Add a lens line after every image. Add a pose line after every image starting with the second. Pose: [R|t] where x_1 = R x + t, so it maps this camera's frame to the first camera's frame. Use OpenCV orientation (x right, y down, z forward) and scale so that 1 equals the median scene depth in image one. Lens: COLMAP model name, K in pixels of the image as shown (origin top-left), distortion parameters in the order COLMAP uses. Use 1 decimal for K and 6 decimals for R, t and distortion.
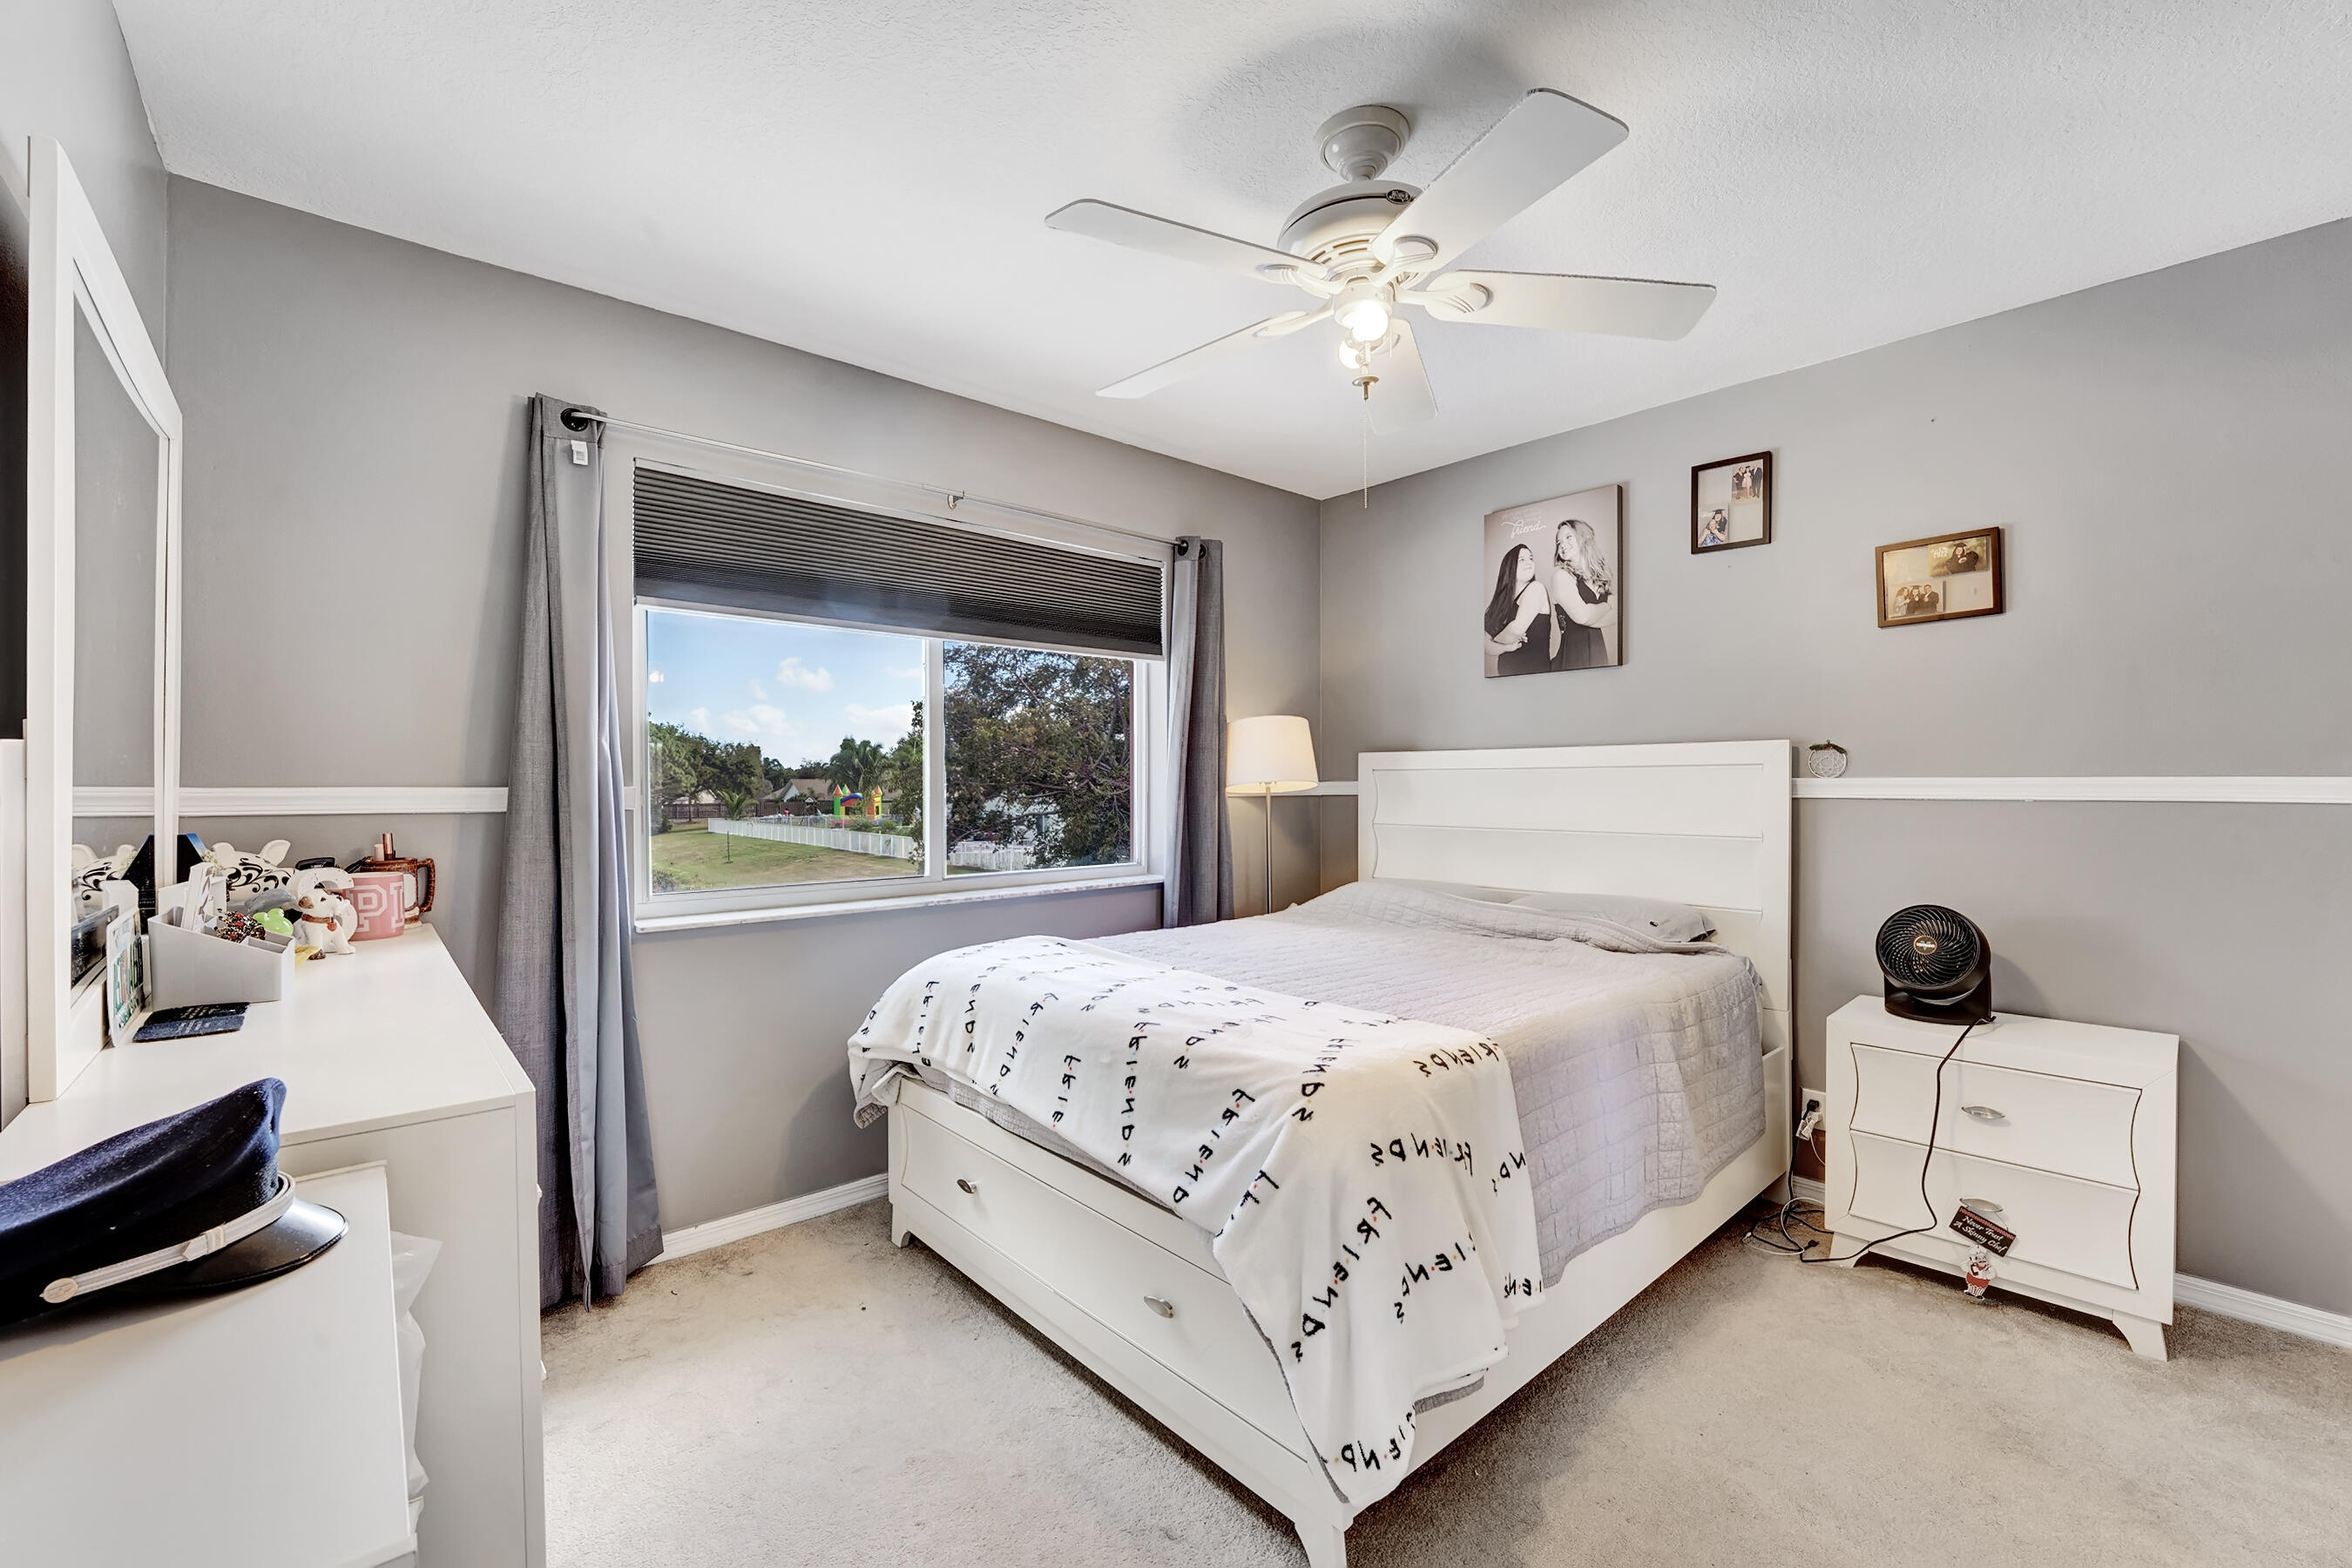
lens RADIAL K [[978.4, 0, 1171.1], [0, 978.4, 788.3], [0, 0, 1]] dist [-0.025514, 0.001618]
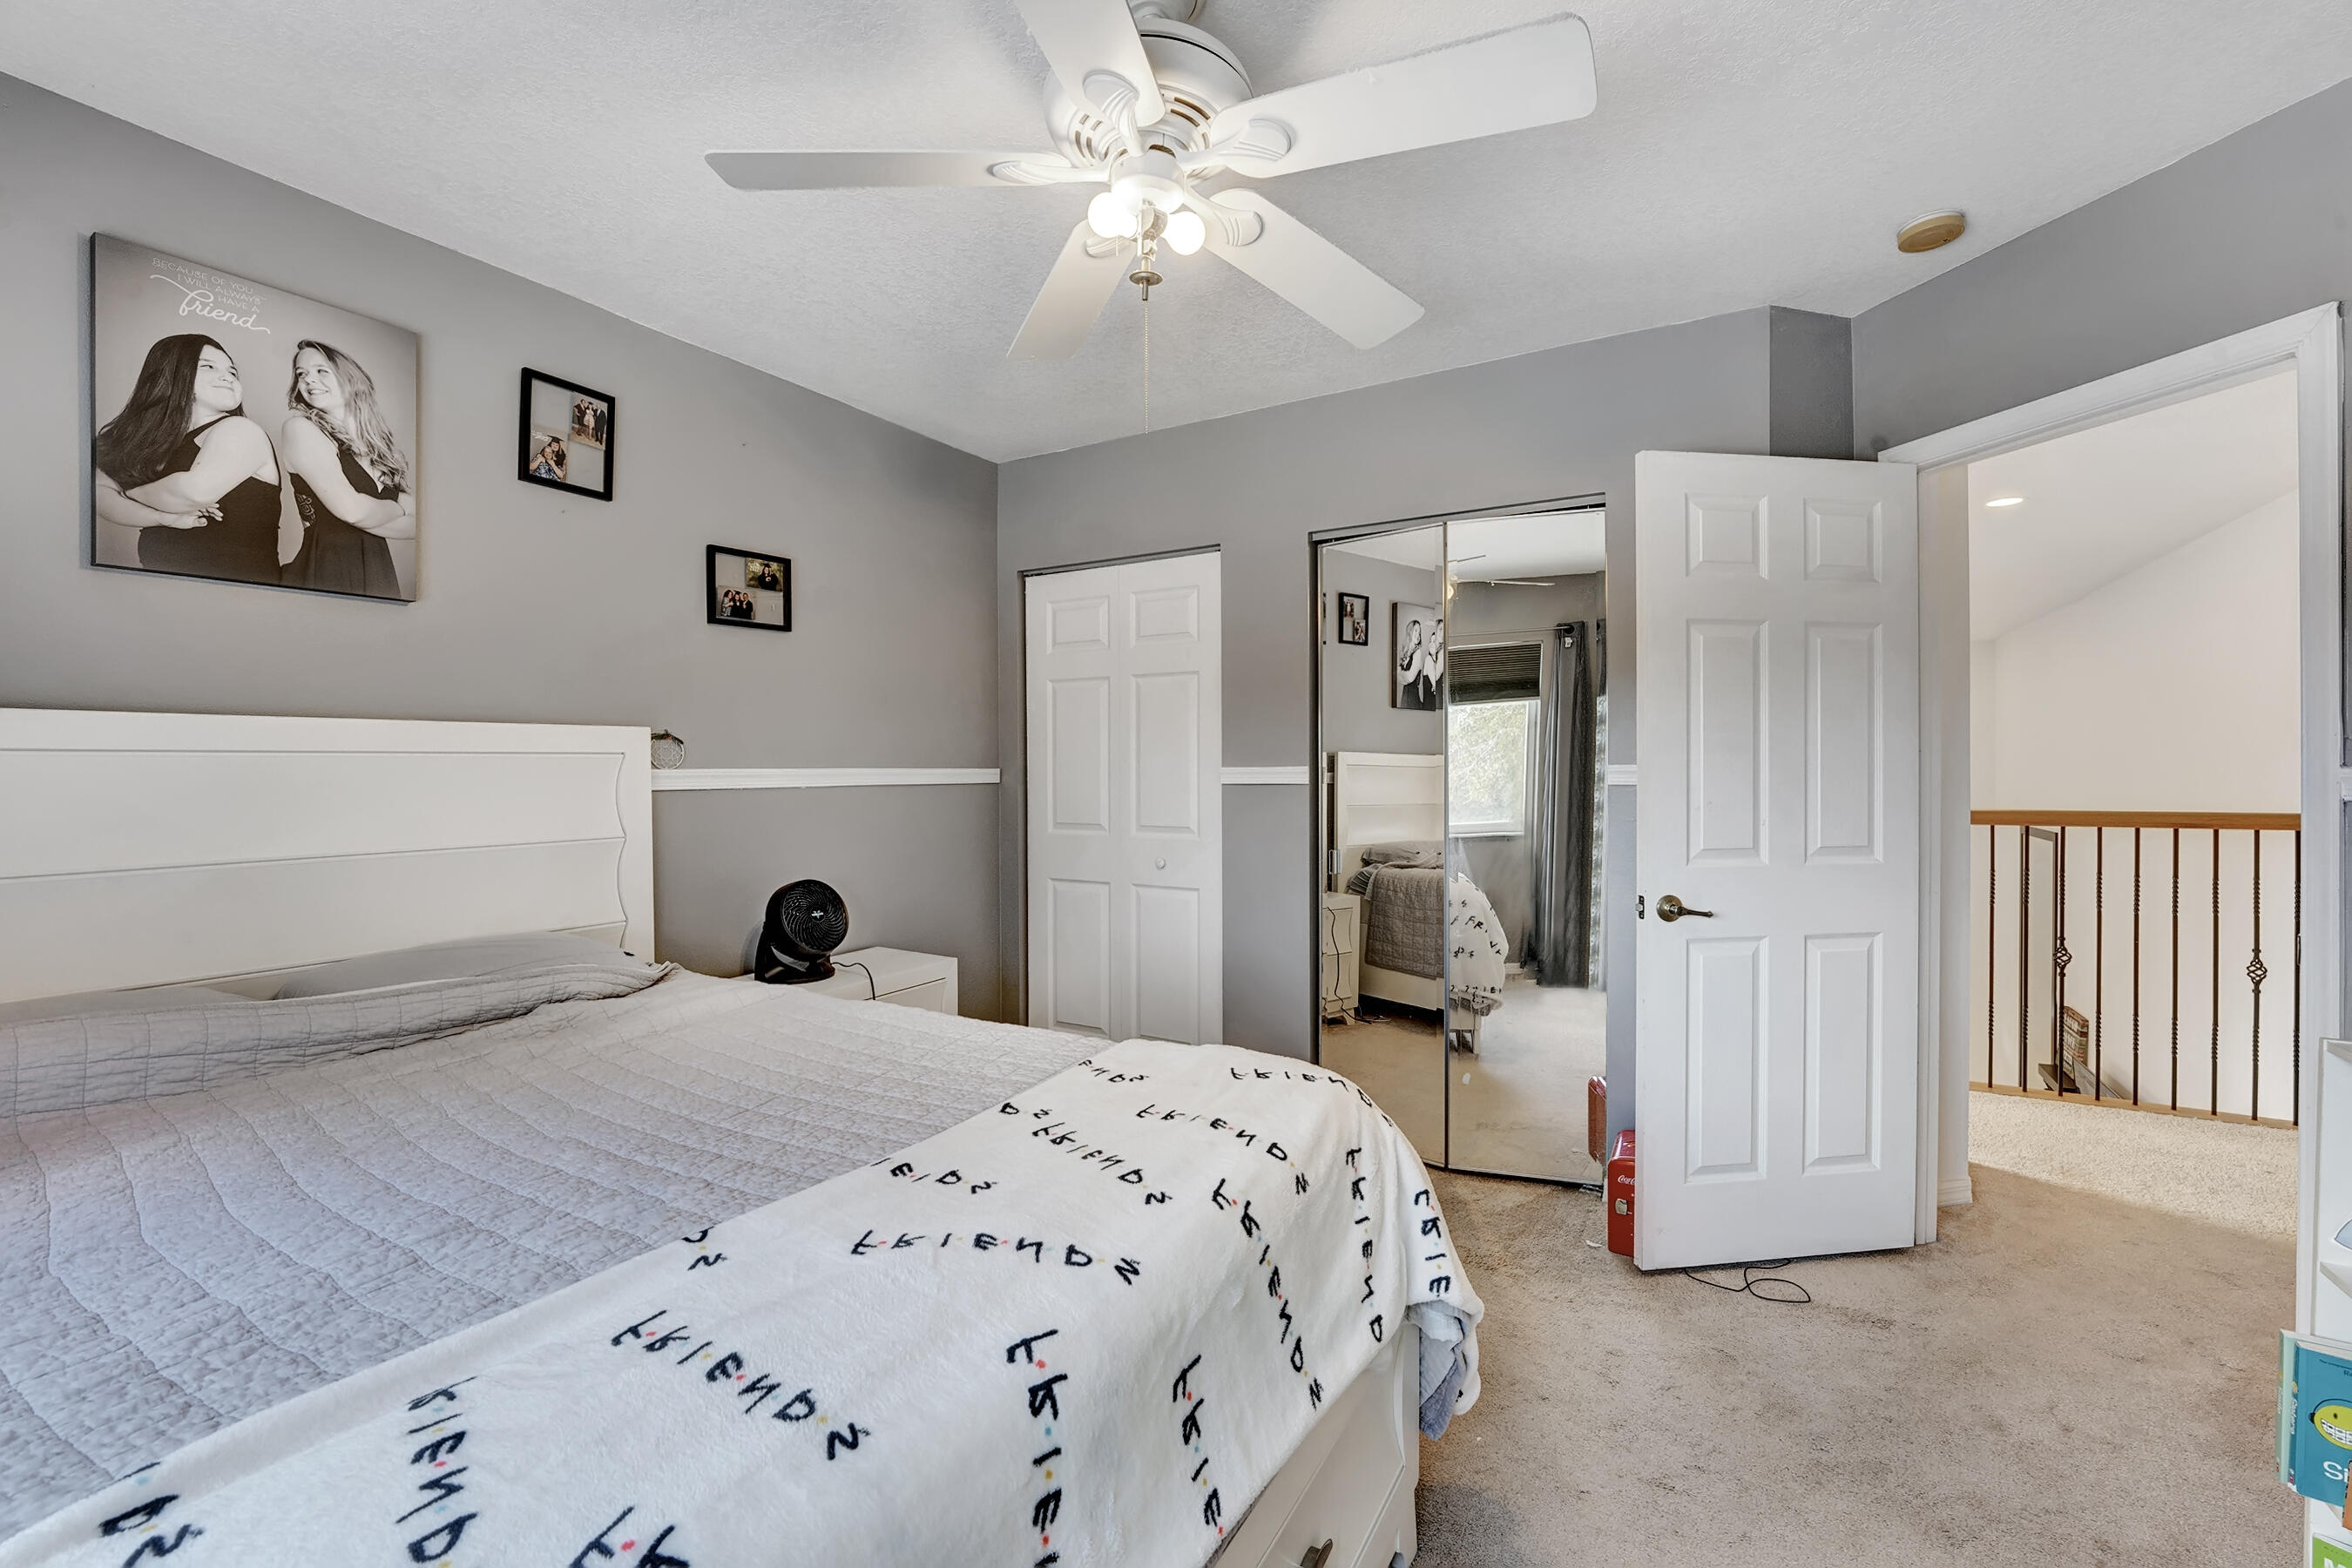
lens RADIAL K [[978.4, 0, 1168.1], [0, 978.4, 764.7], [0, 0, 1]] dist [-0.025514, 0.001618]
pose [[-0.317333, 0.003965, 0.948306, -0.328983], [0.010006, 0.999950, -0.000832, -0.007931], [-0.948261, 0.009225, -0.317357, 0.705995]]
